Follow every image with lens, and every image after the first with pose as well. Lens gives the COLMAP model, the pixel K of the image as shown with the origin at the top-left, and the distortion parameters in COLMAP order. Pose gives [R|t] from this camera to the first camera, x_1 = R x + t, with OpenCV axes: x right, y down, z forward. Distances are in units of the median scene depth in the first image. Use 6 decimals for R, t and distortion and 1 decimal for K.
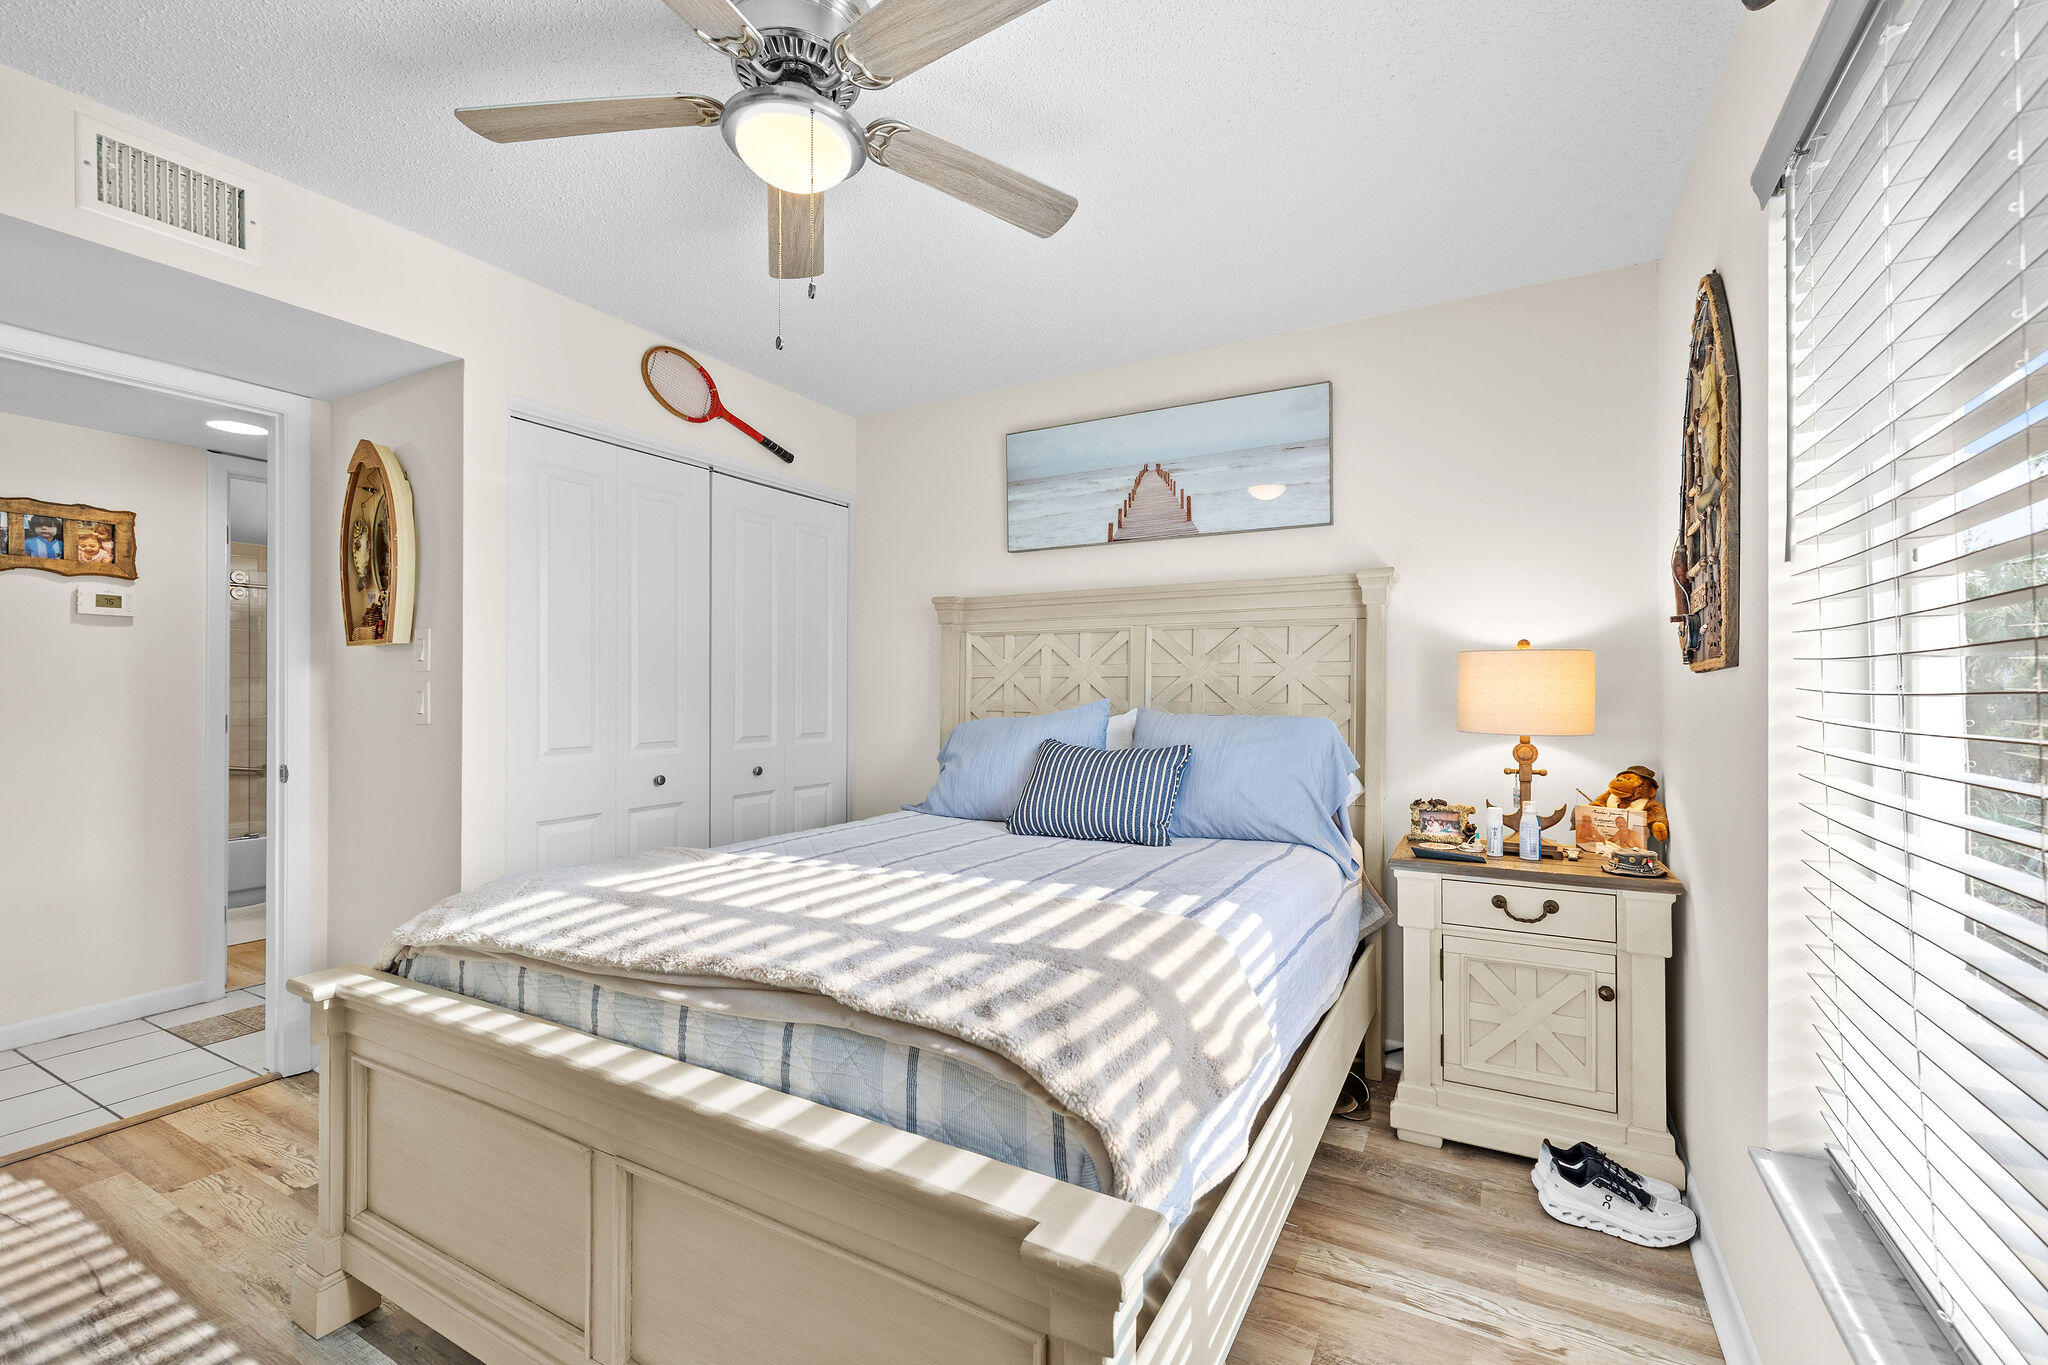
lens RADIAL K [[865.0, 0, 1027.3], [0, 865.0, 688.3], [0, 0, 1]] dist [0.001938, 0.000018]
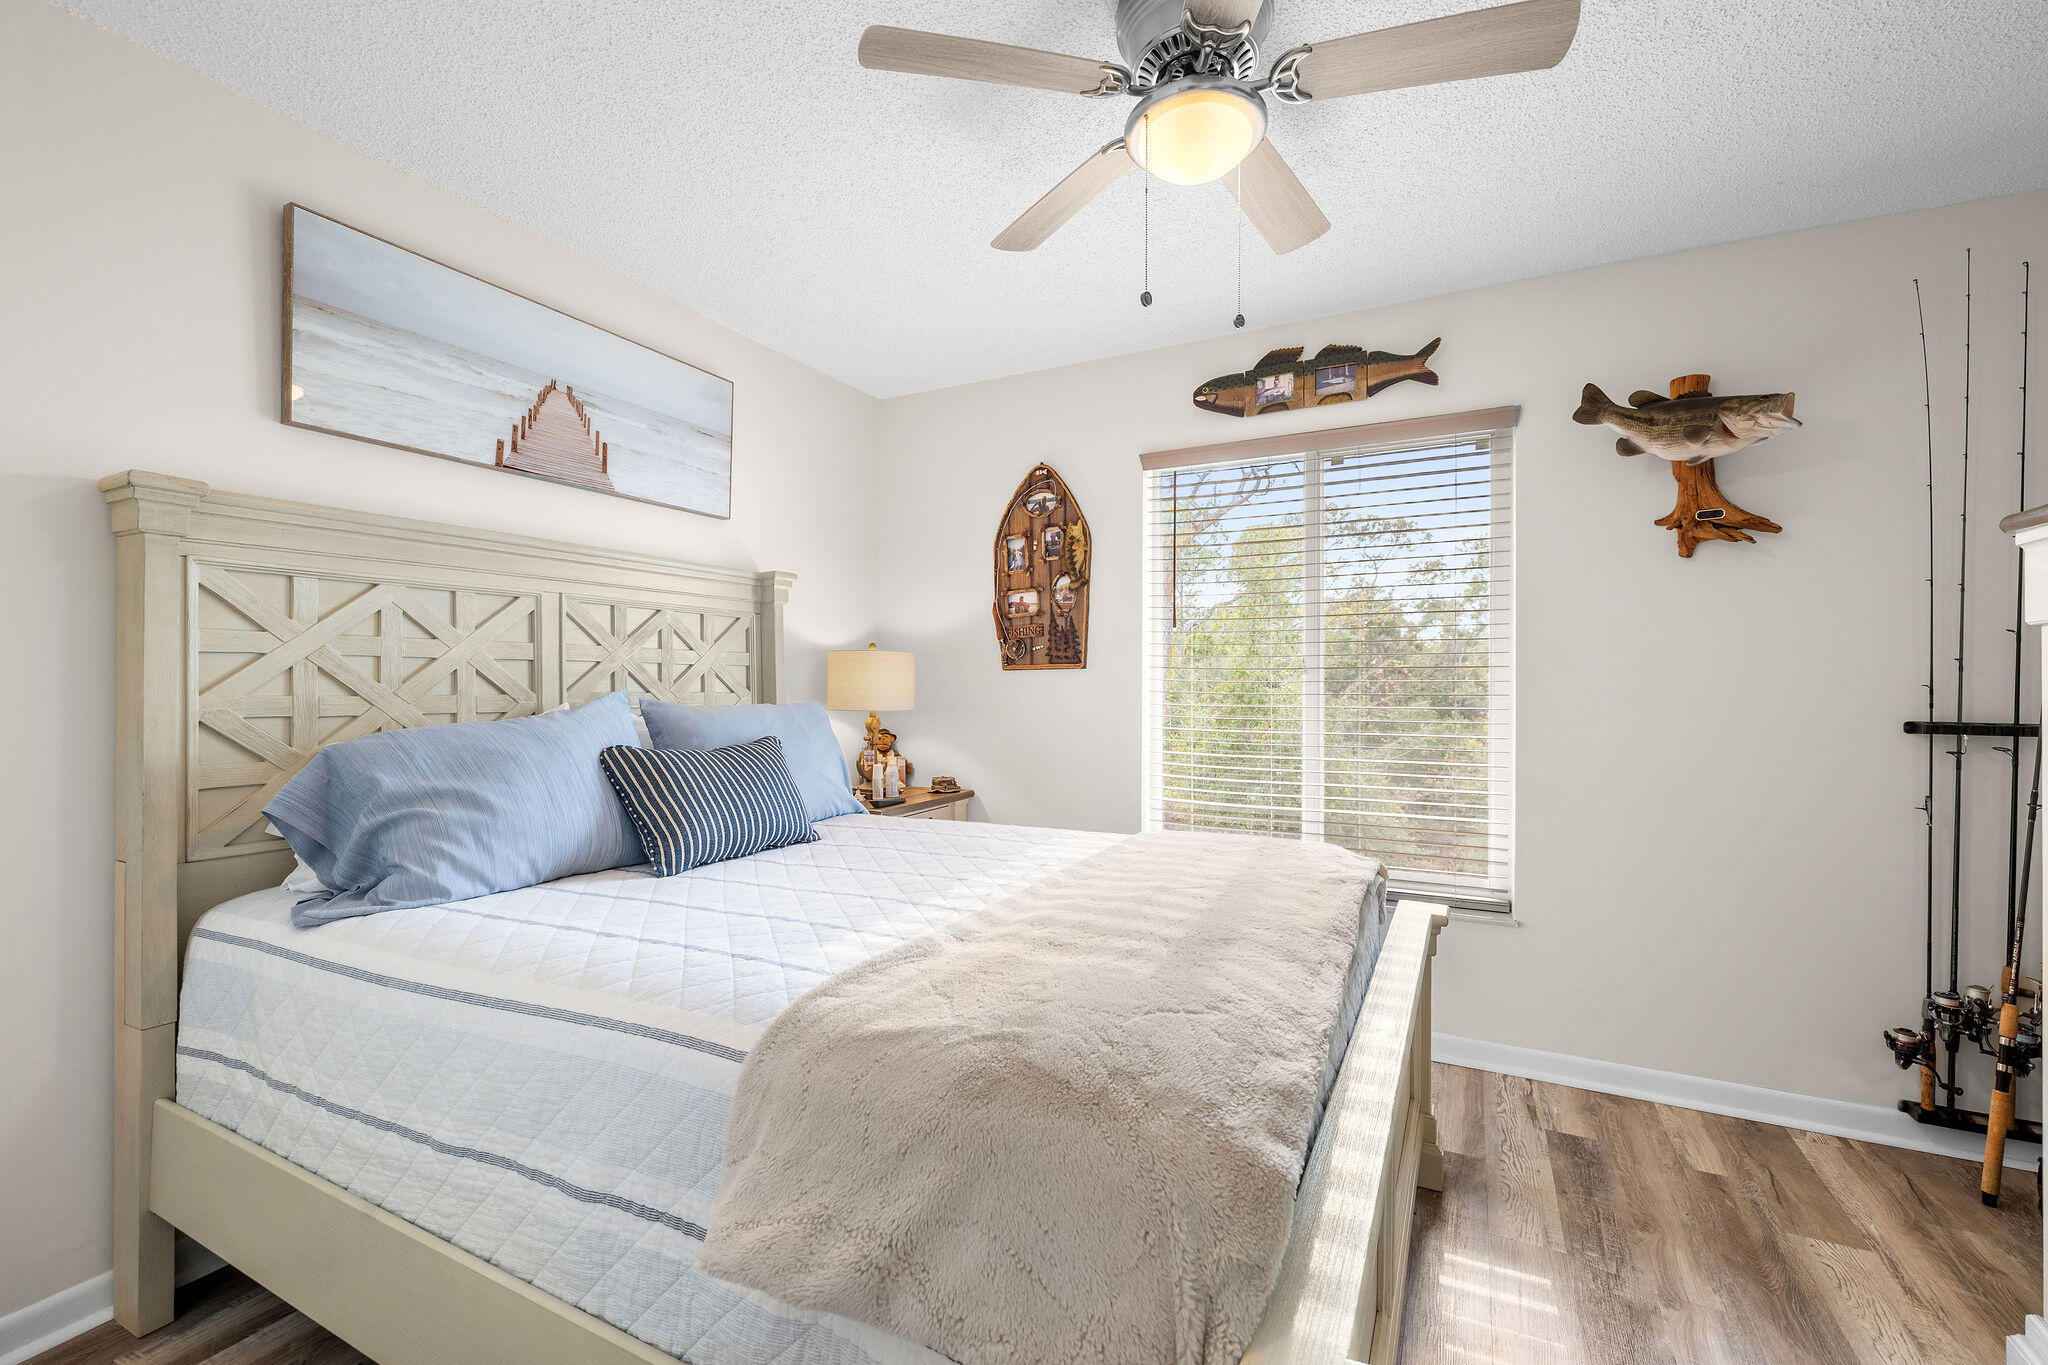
lens RADIAL K [[863.1, 0, 1016.6], [0, 863.1, 683.7], [0, 0, 1]] dist [0.000366, -0.000462]
pose [[-0.029967, -0.007250, 0.999525, -0.629521], [-0.006437, 0.999954, 0.007060, -0.001567], [-0.999530, -0.006222, -0.030012, 0.615604]]
